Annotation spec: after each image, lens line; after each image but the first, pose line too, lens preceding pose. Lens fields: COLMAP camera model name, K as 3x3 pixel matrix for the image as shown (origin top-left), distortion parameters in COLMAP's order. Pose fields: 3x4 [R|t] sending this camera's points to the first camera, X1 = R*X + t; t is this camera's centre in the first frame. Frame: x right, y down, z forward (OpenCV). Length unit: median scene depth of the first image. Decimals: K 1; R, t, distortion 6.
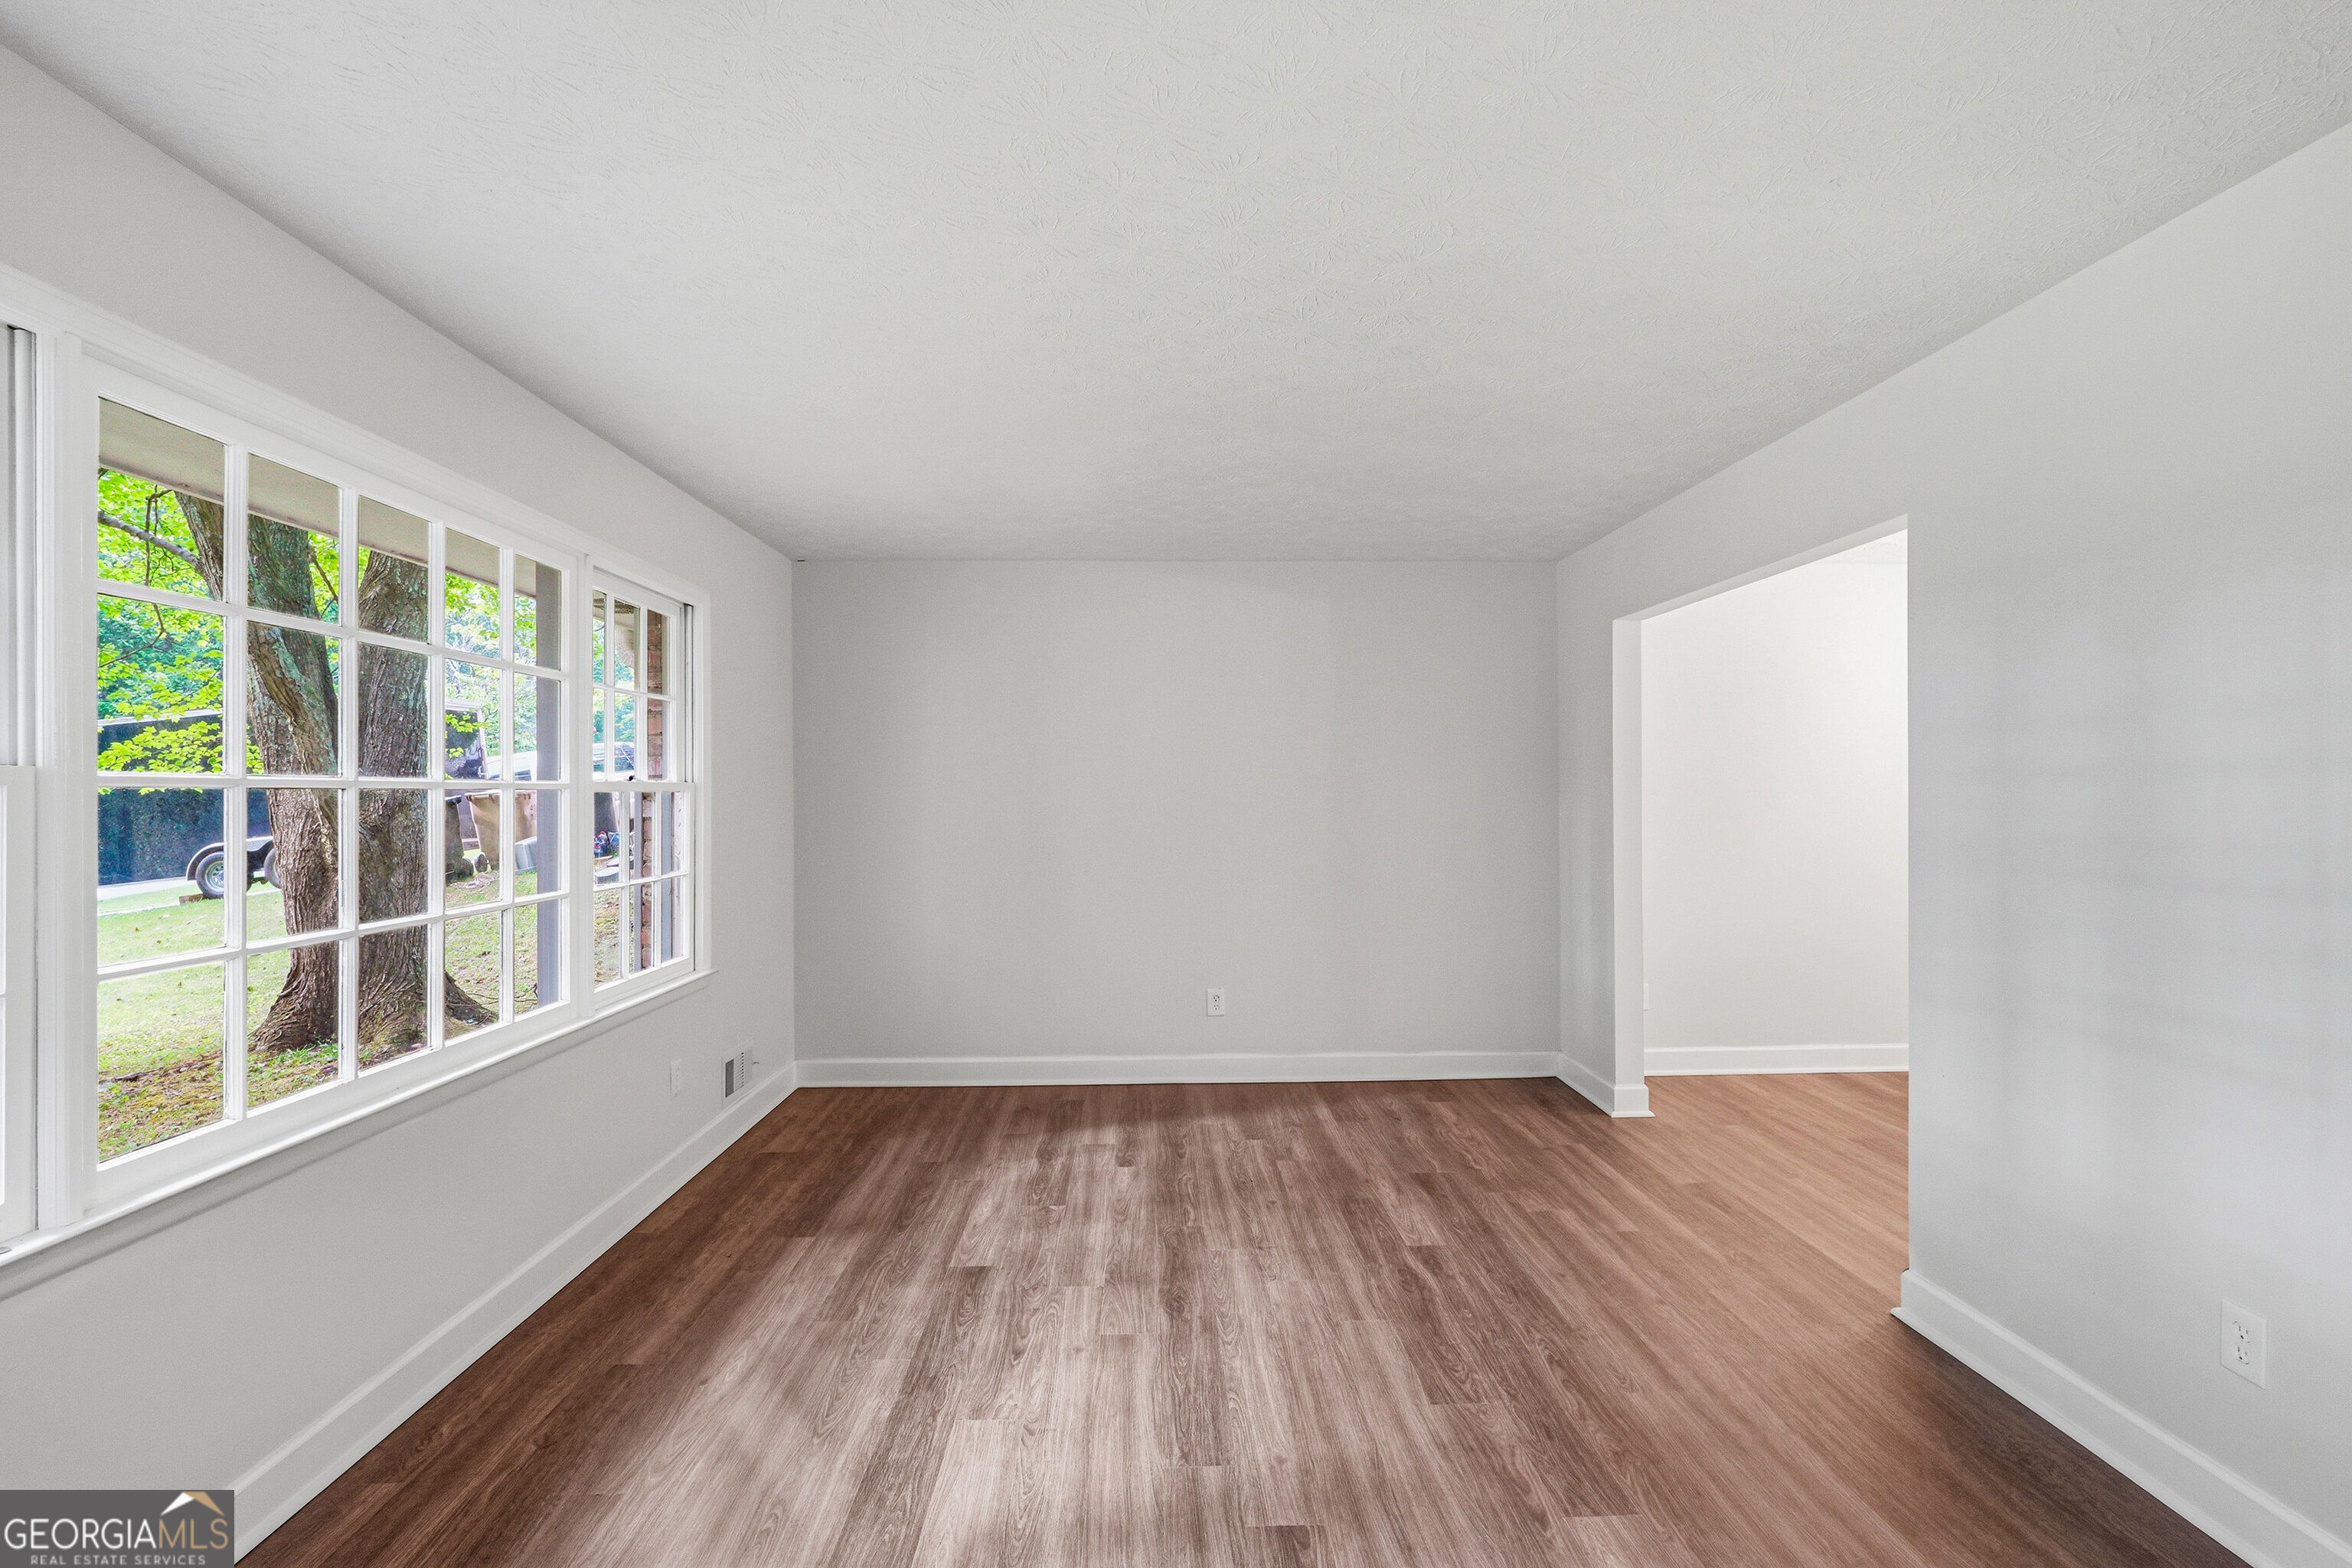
lens RADIAL K [[1093.5, 0, 1176.0], [0, 1093.5, 784.0], [0, 0, 1]] dist [-0.001791, -0.000516]
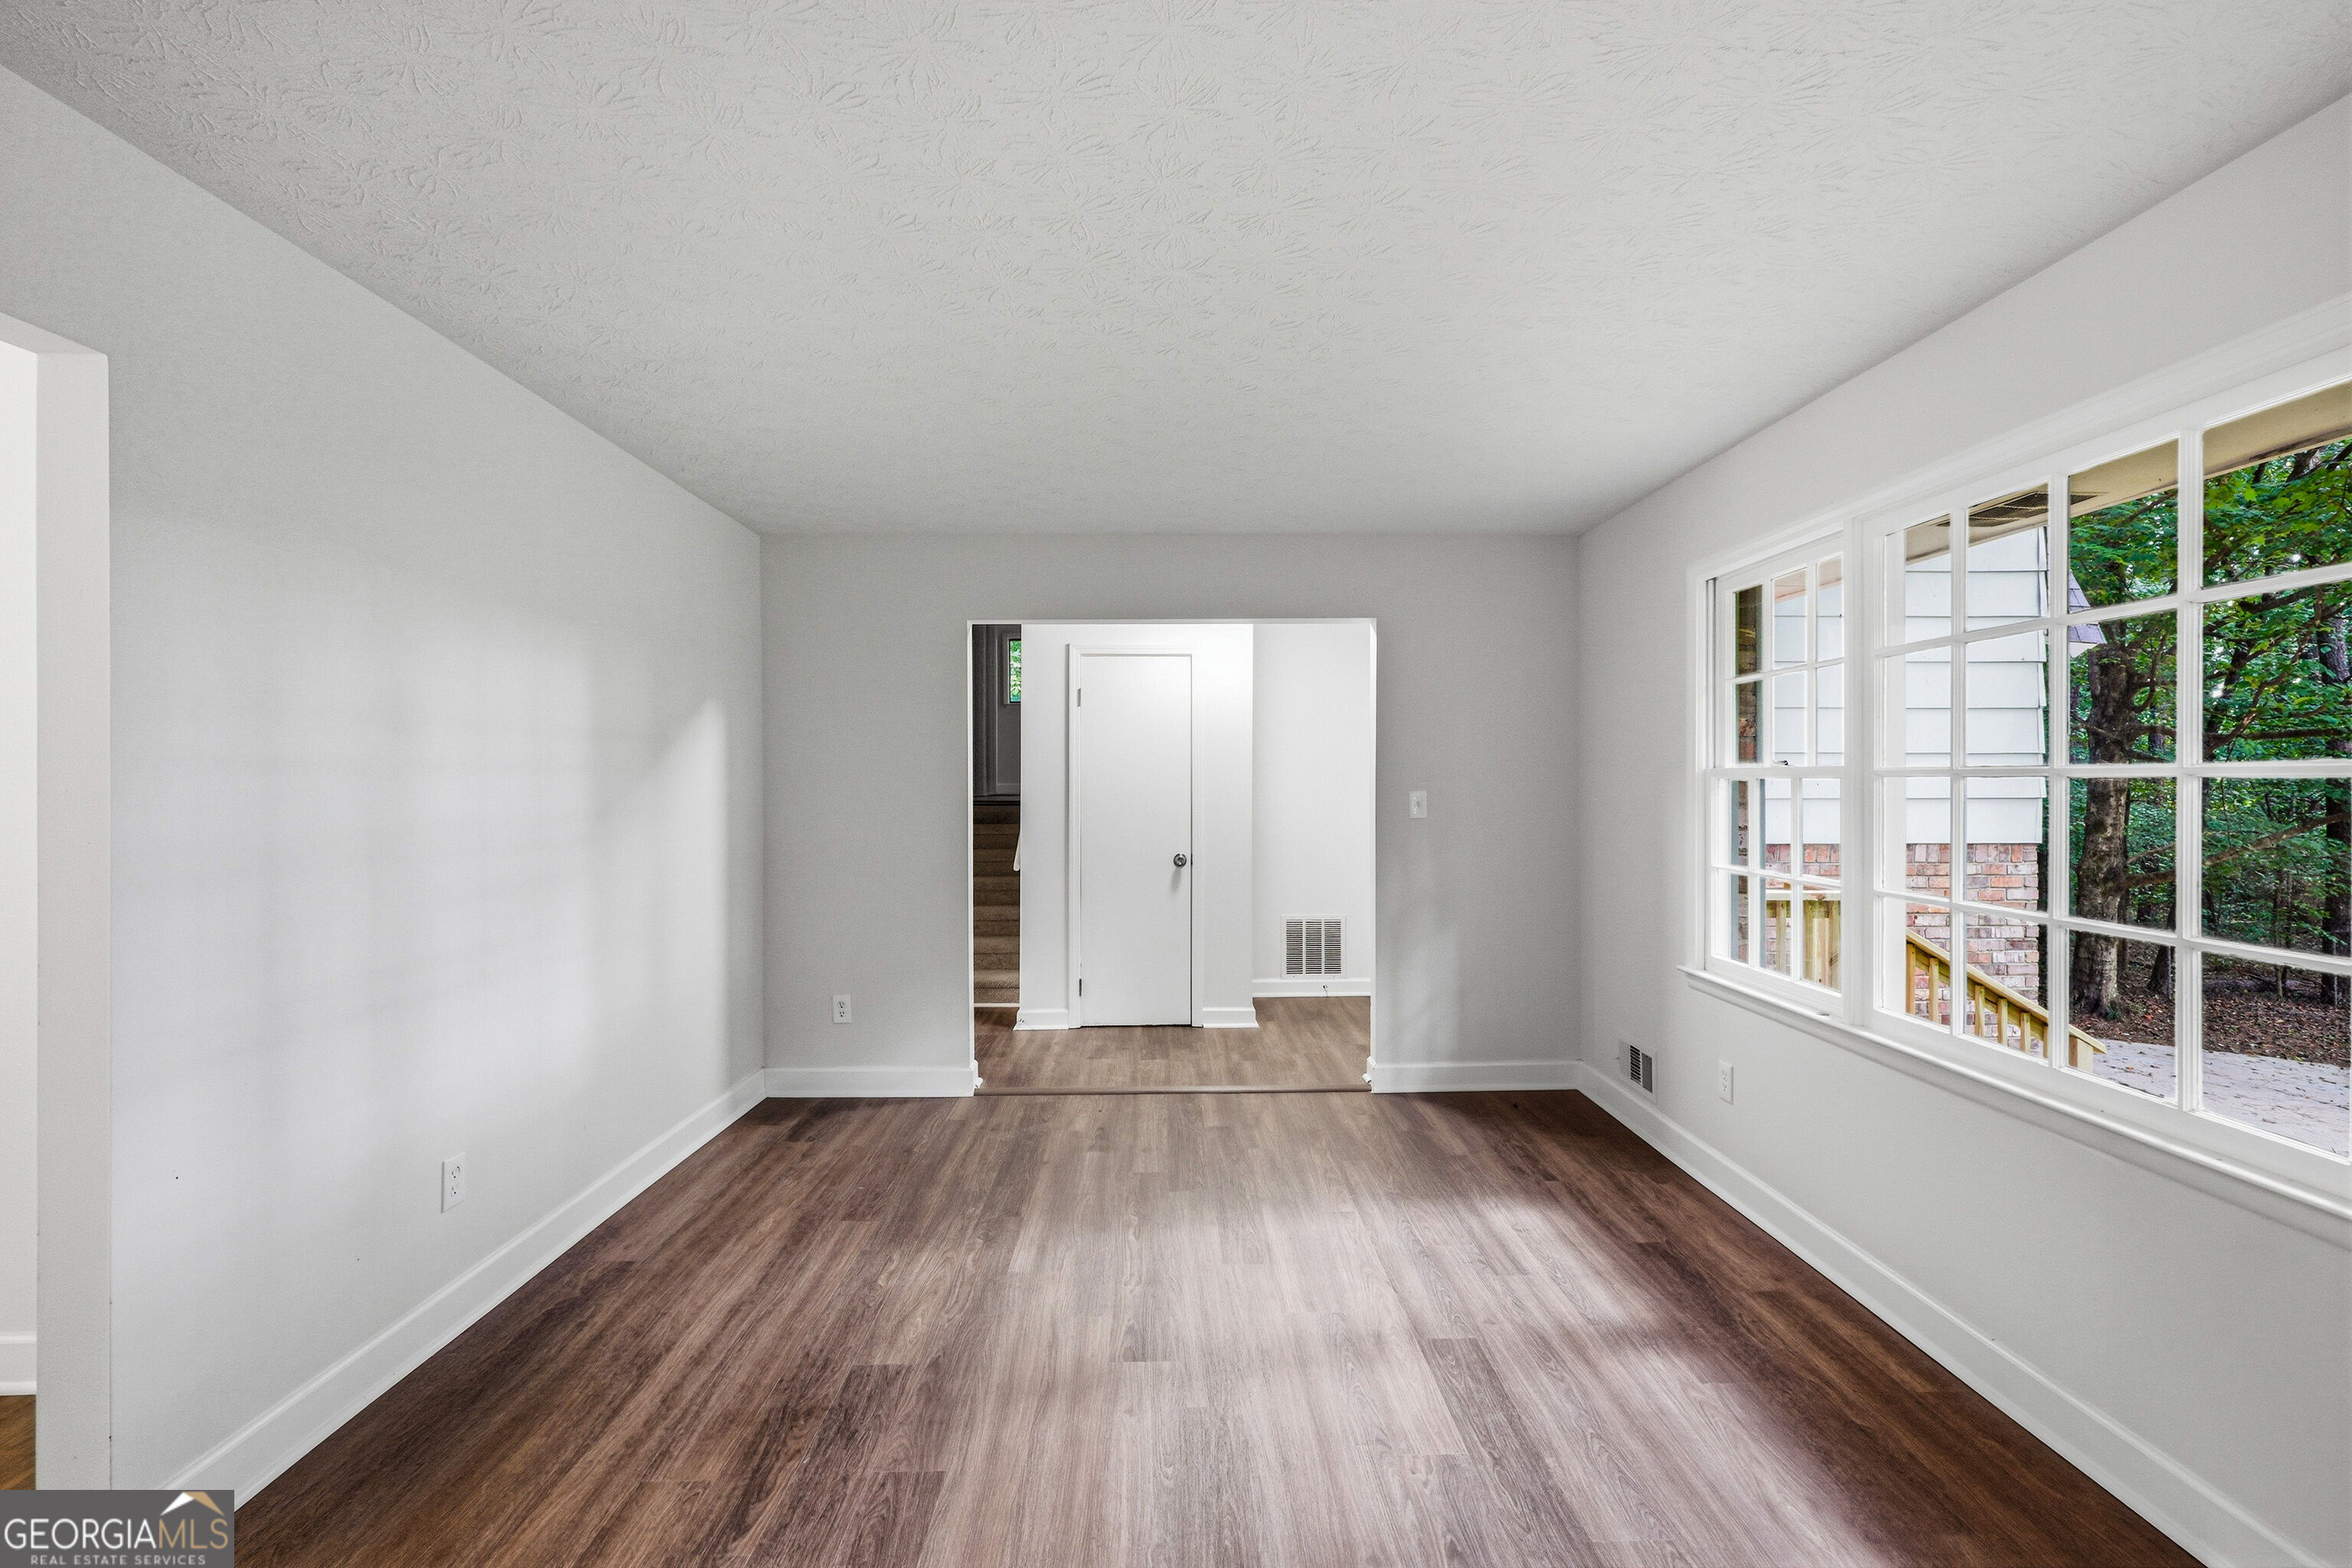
lens RADIAL K [[1093.5, 0, 1176.0], [0, 1093.5, 784.0], [0, 0, 1]] dist [-0.001791, -0.000516]
pose [[-0.999896, 0.001194, 0.014378, 0.033548], [0.001165, 0.999997, -0.001980, 0.011222], [-0.014381, -0.001963, -0.999895, 1.937829]]
